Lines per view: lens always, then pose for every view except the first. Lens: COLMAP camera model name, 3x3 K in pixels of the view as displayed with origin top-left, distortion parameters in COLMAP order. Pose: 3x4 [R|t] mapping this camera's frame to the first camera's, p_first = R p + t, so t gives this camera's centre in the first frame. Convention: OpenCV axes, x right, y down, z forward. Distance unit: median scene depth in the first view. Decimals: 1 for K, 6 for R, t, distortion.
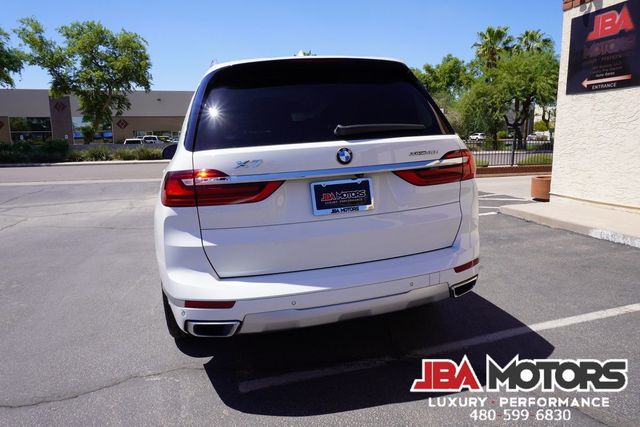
lens RADIAL K [[423.7, 0, 321.0], [0, 423.7, 212.8], [0, 0, 1]] dist [-0.038844, 0.017495]
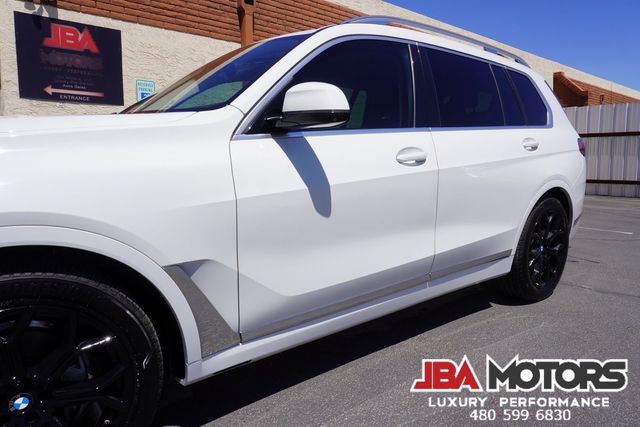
lens RADIAL K [[424.6, 0, 320.0], [0, 424.6, 213.5], [0, 0, 1]] dist [-0.044159, 0.026479]
pose [[-0.411446, -0.079311, 0.907977, -0.524746], [0.173326, 0.971219, 0.163377, -0.092332], [-0.894802, 0.224597, -0.385857, 0.924256]]
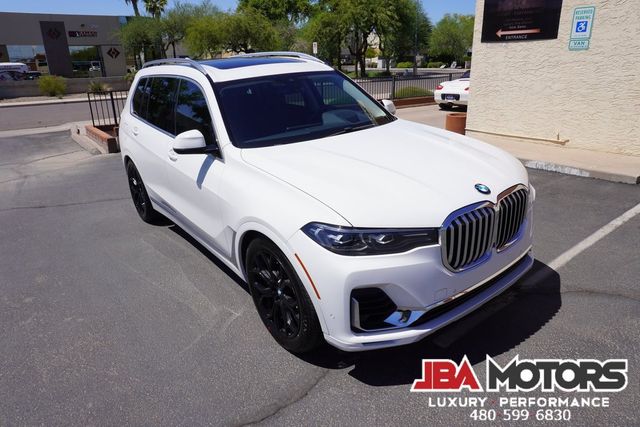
lens RADIAL K [[423.7, 0, 321.0], [0, 423.7, 212.8], [0, 0, 1]] dist [-0.038844, 0.017495]
pose [[0.926254, -0.135324, 0.351769, -0.325026], [0.077338, 0.981702, 0.174014, -0.063125], [-0.368880, -0.133976, 0.919771, 0.041090]]
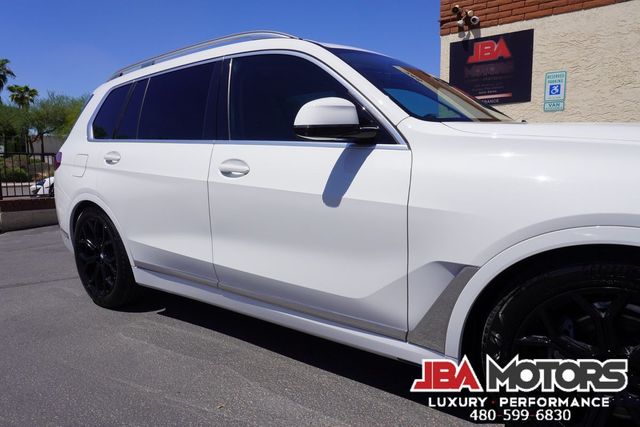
lens RADIAL K [[424.6, 0, 320.0], [0, 424.6, 213.5], [0, 0, 1]] dist [-0.044159, 0.026479]
pose [[0.785562, -0.064096, 0.615455, -0.460798], [0.104378, 0.994094, -0.029698, 0.000560], [-0.609917, 0.087569, 0.787612, 0.371583]]
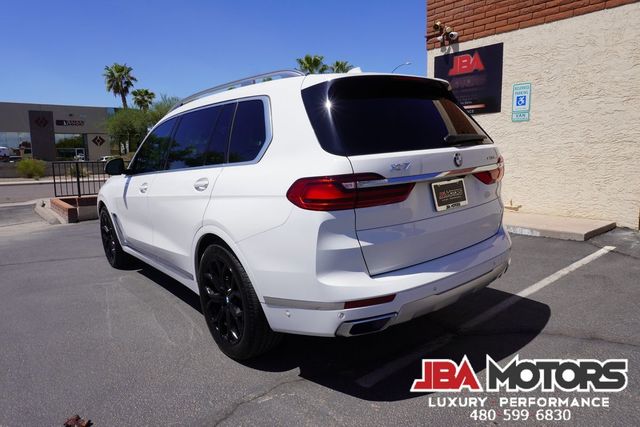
lens RADIAL K [[424.6, 0, 320.0], [0, 424.6, 213.5], [0, 0, 1]] dist [-0.044159, 0.026479]
pose [[0.910748, -0.056373, 0.409097, -0.262924], [0.074244, 0.996849, -0.027921, 0.006639], [-0.406234, 0.055802, 0.912064, 0.027015]]
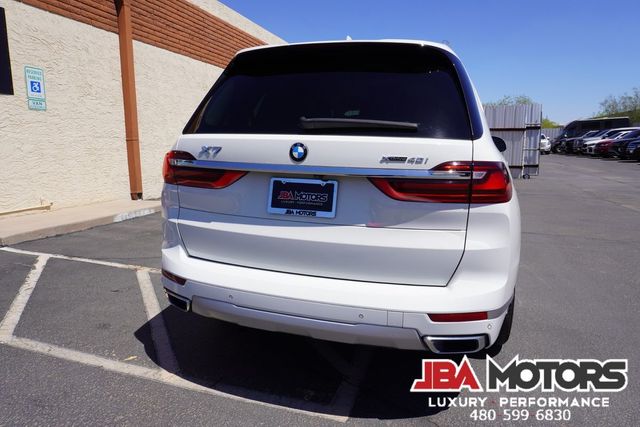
lens RADIAL K [[423.7, 0, 321.0], [0, 423.7, 212.8], [0, 0, 1]] dist [-0.038844, 0.017495]
pose [[-0.842721, -0.054594, 0.535575, -0.427105], [0.121550, 0.949860, 0.288082, -0.208491], [-0.524448, 0.307872, -0.793832, 1.375068]]
